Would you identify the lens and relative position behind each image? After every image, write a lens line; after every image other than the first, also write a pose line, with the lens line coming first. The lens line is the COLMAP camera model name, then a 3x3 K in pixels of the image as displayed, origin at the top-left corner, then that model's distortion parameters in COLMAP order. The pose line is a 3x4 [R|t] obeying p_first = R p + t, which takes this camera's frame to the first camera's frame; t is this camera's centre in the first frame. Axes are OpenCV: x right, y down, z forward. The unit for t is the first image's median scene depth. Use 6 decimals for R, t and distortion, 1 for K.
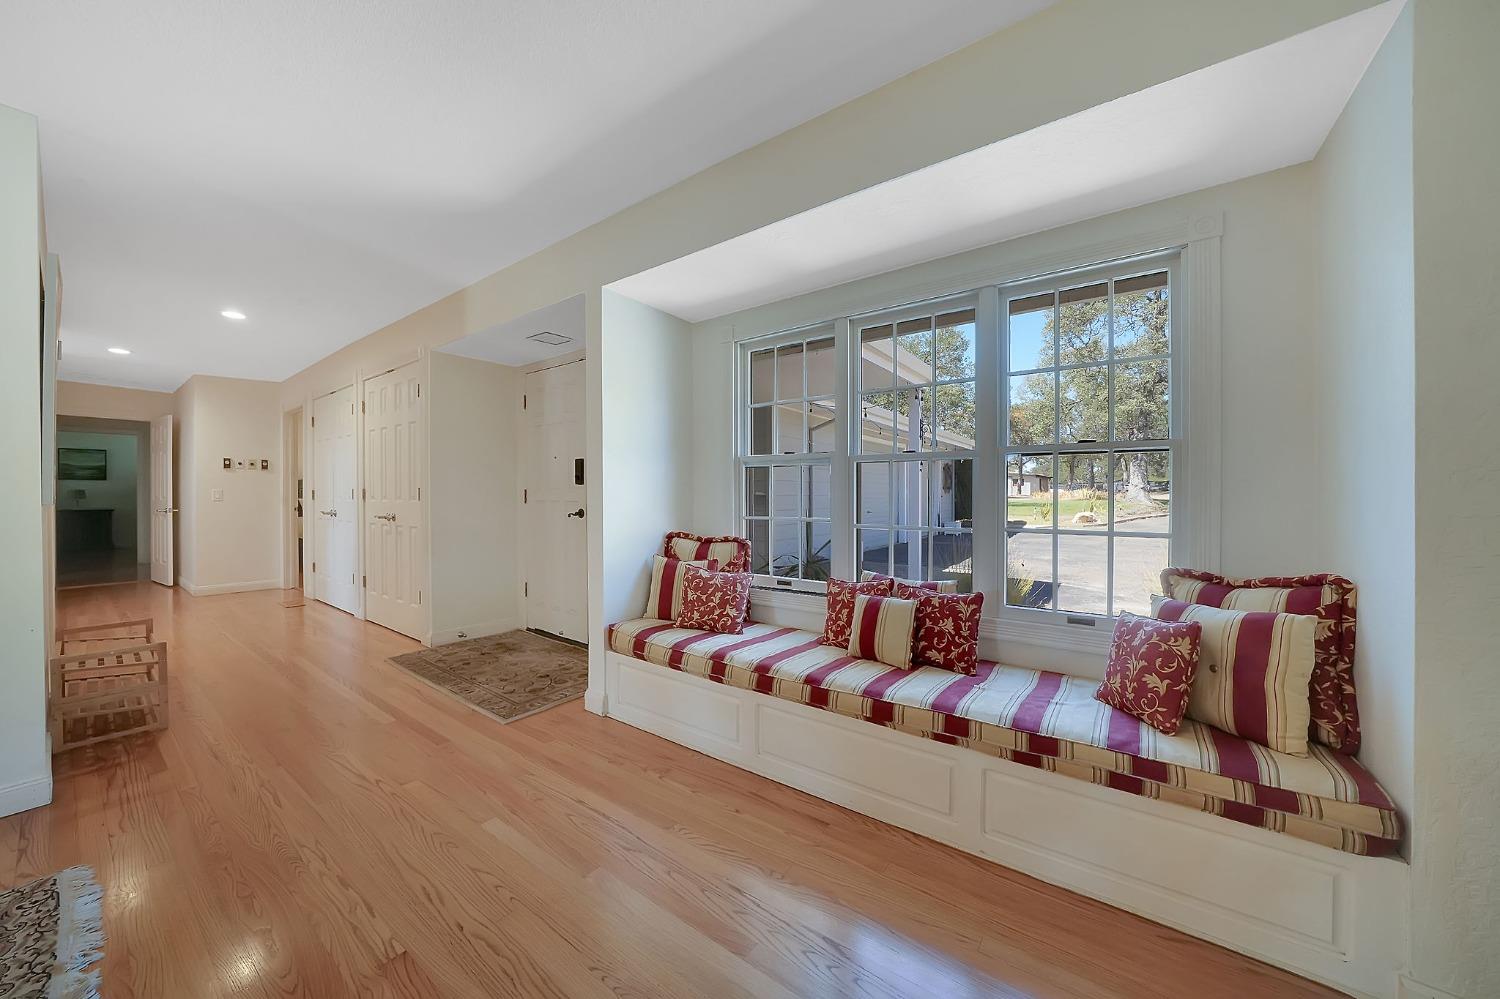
lens RADIAL K [[518.5, 0, 744.0], [0, 518.5, 499.8], [0, 0, 1]] dist [-0.019368, 0.000549]
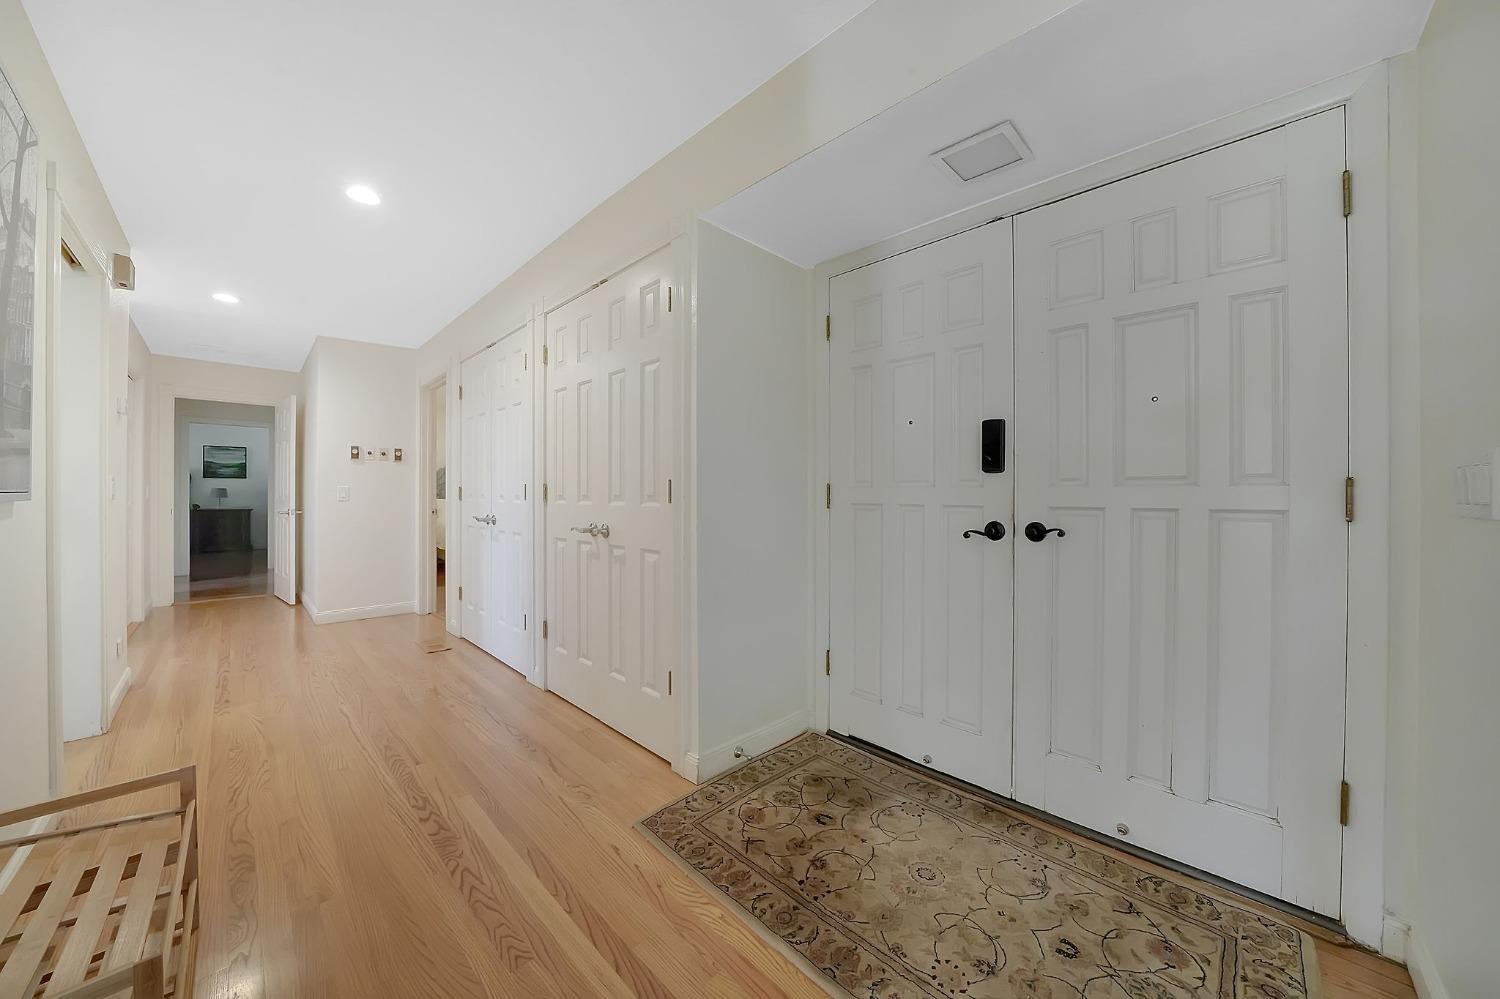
lens RADIAL K [[518.5, 0, 748.7], [0, 518.5, 496.6], [0, 0, 1]] dist [-0.019368, 0.000549]
pose [[0.989688, 0.002546, -0.143216, -0.383061], [-0.003539, 0.999971, -0.006684, -0.001695], [0.143195, 0.007122, 0.989669, 0.386001]]
